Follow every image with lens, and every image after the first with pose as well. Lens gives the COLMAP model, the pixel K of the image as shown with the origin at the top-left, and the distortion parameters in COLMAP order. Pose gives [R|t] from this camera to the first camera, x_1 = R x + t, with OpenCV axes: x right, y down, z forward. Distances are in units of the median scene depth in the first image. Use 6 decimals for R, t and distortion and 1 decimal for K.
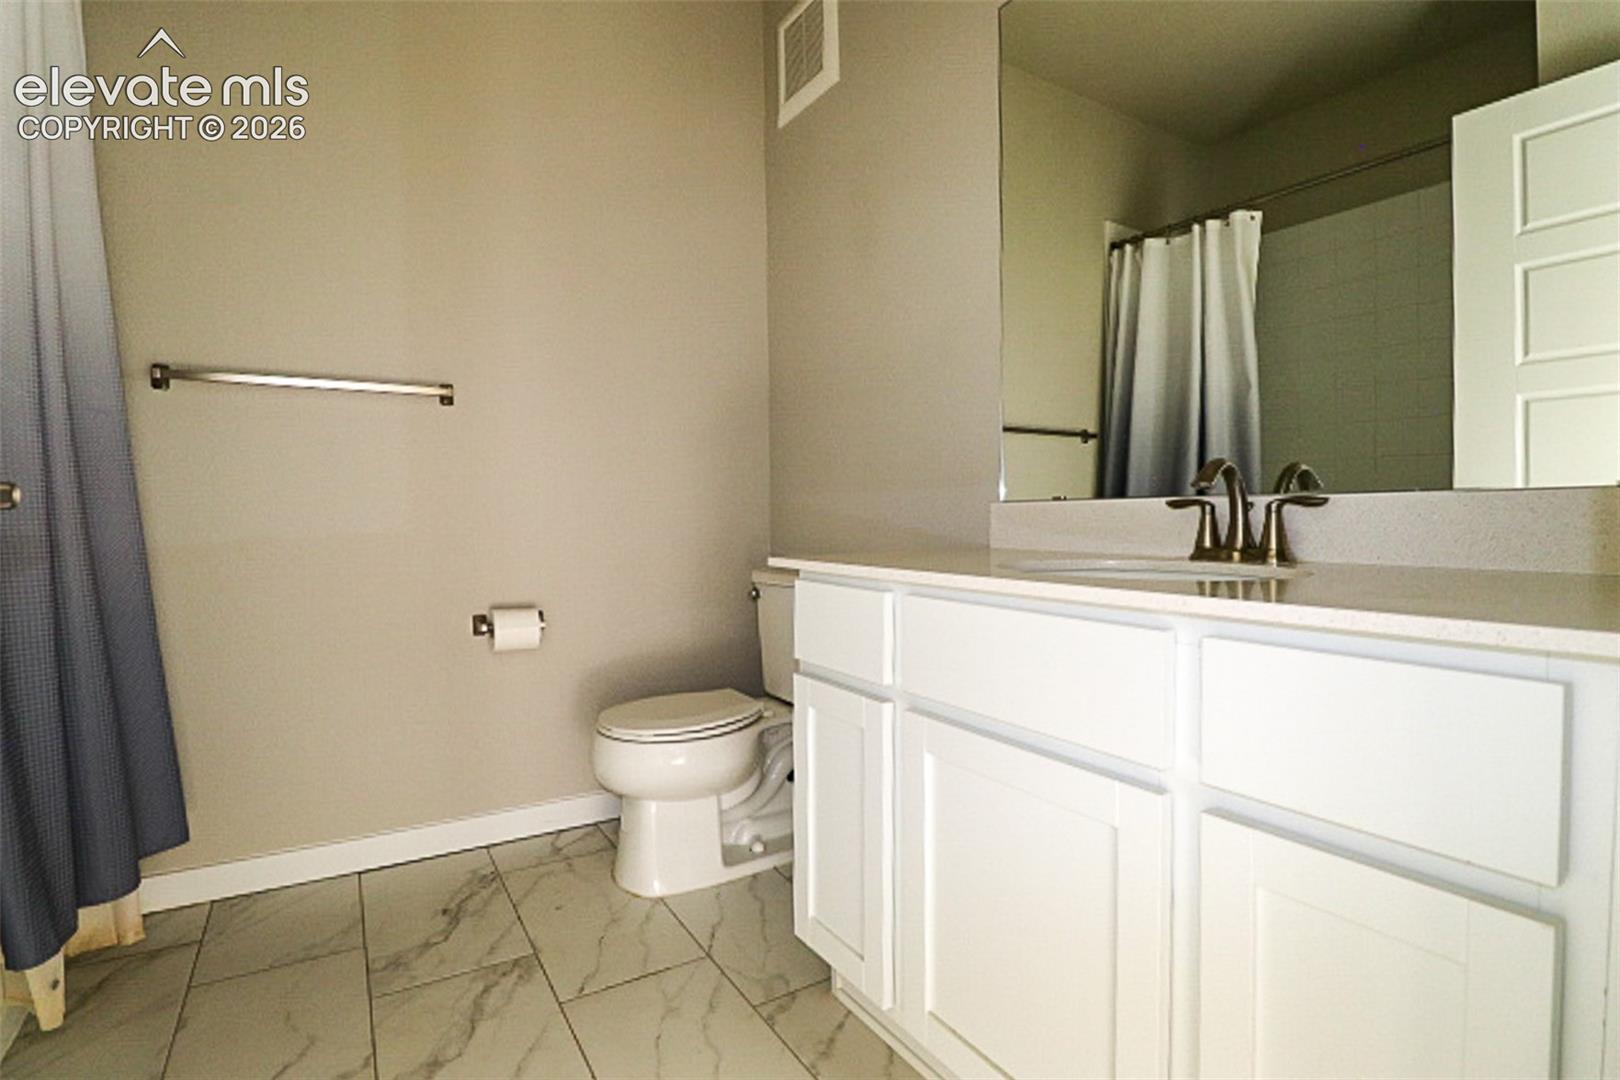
lens RADIAL K [[799.3, 0, 801.5], [0, 799.3, 530.7], [0, 0, 1]] dist [0.004480, -0.014481]
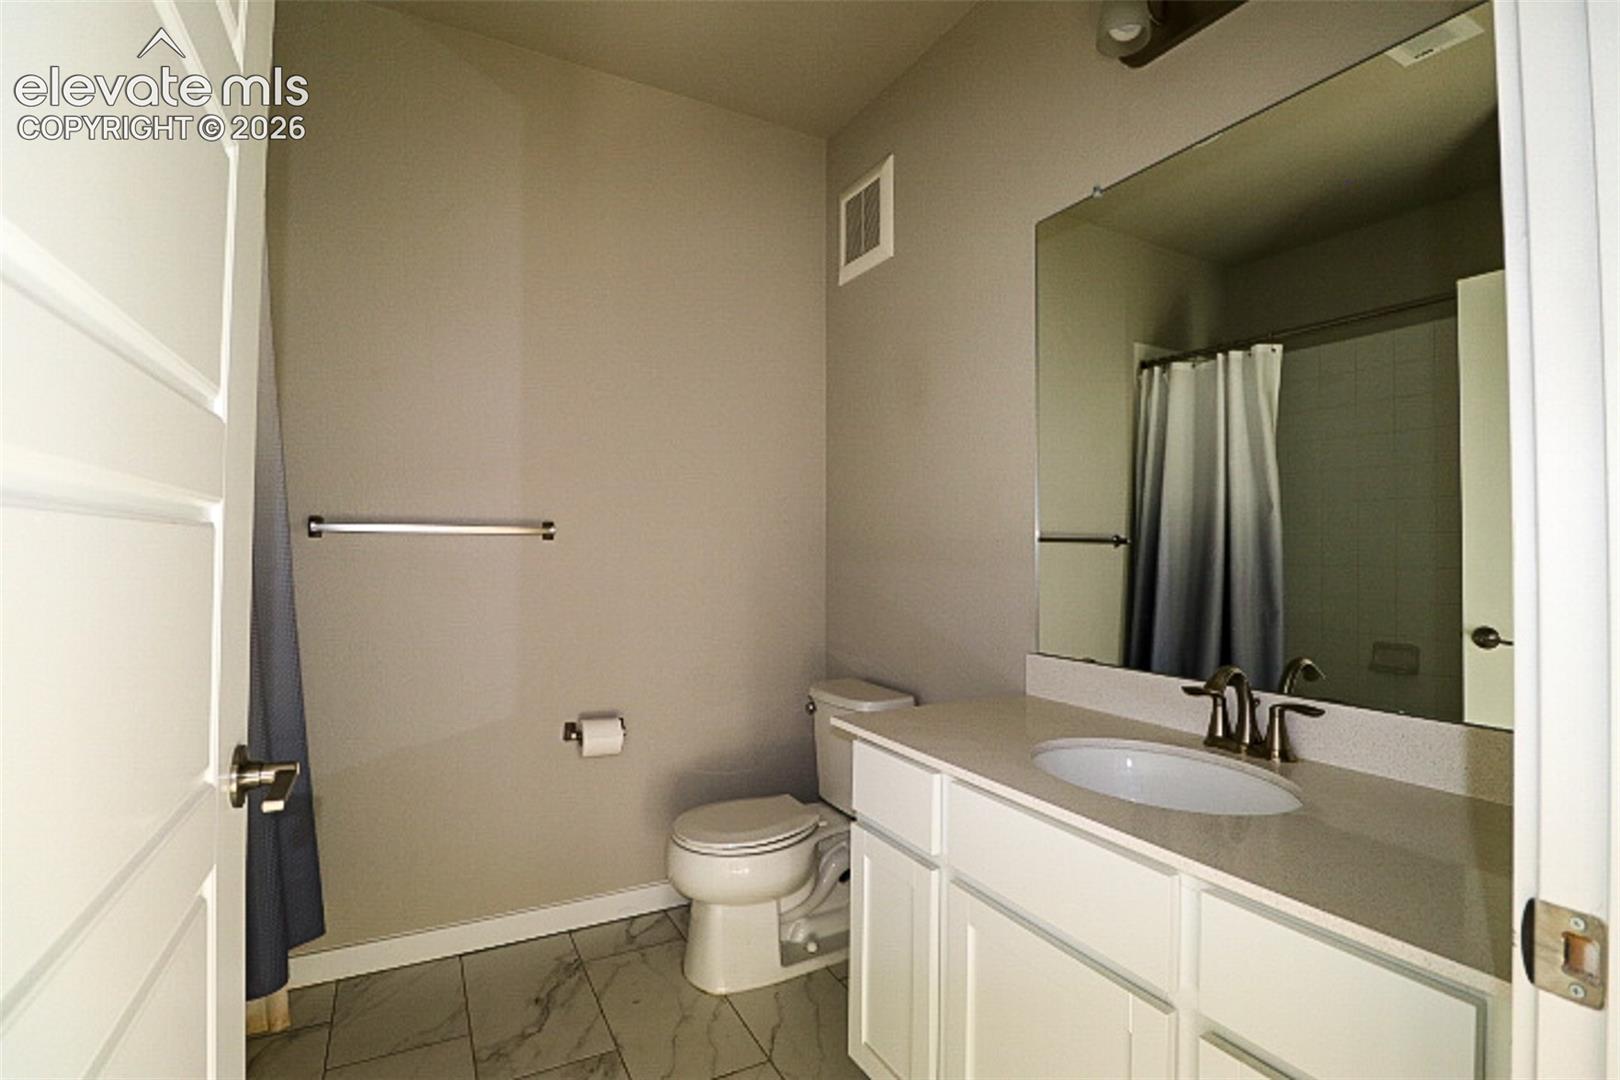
lens RADIAL K [[761.3, 0, 805.0], [0, 761.3, 531.2], [0, 0, 1]] dist [0.001618, -0.012637]
pose [[0.998481, 0.015220, -0.052962, -0.017811], [-0.017629, 0.998817, -0.045318, -0.134686], [0.052209, 0.046183, 0.997568, -0.079408]]
